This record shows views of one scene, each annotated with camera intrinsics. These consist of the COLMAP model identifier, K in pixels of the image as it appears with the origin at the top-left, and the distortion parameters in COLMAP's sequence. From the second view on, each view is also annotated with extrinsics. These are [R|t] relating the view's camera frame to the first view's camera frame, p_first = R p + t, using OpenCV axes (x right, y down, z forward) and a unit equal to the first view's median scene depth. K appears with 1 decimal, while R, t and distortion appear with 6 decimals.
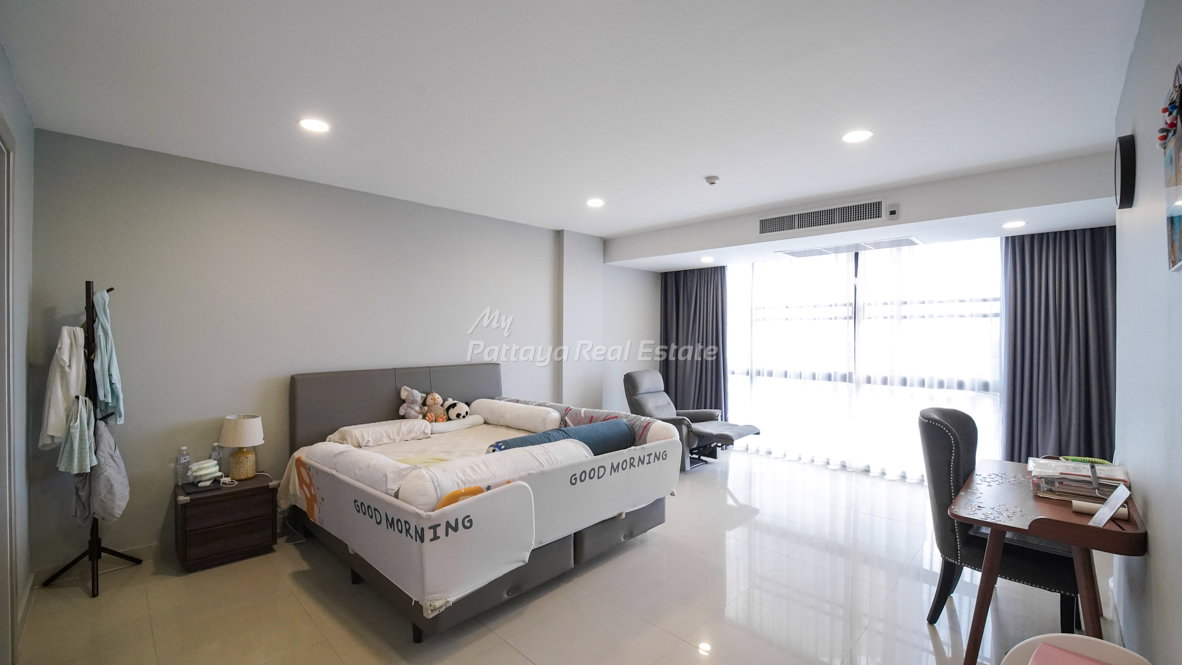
lens RADIAL K [[488.1, 0, 591.0], [0, 488.1, 332.5], [0, 0, 1]] dist [-0.038895, 0.000004]
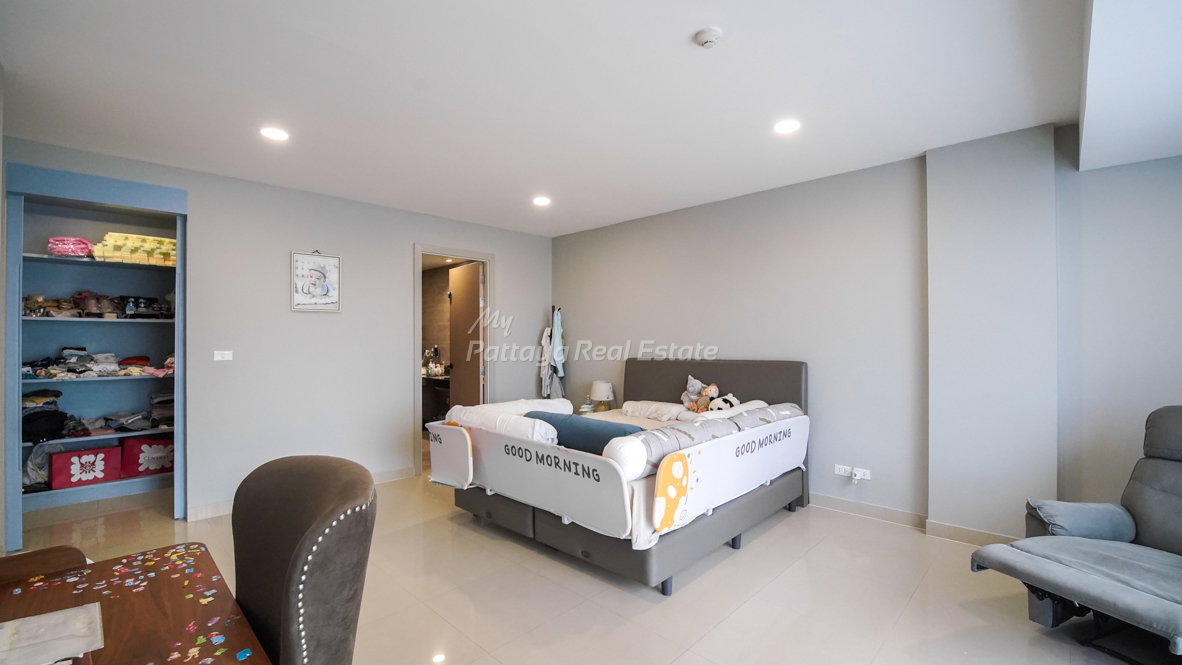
lens RADIAL K [[492.1, 0, 591.0], [0, 492.1, 332.5], [0, 0, 1]] dist [-0.001339, -0.000446]
pose [[0.004195, -0.014568, -0.999885, 1.114995], [0.003762, 0.999887, -0.014552, 0.044176], [0.999984, -0.003701, 0.004249, 1.179693]]
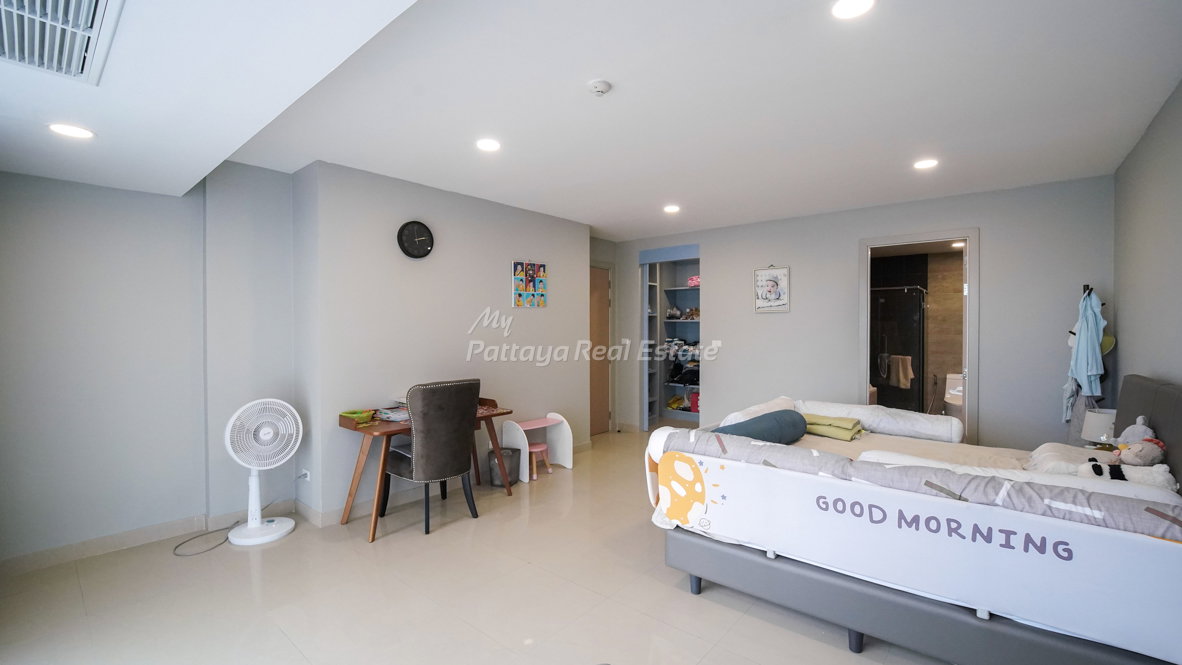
lens RADIAL K [[492.1, 0, 591.0], [0, 492.1, 332.5], [0, 0, 1]] dist [-0.001339, -0.000446]
pose [[-0.996398, -0.001641, -0.084784, 0.438616], [-0.002437, 0.999954, 0.009287, 0.016202], [0.084765, 0.009460, -0.996356, 2.280037]]
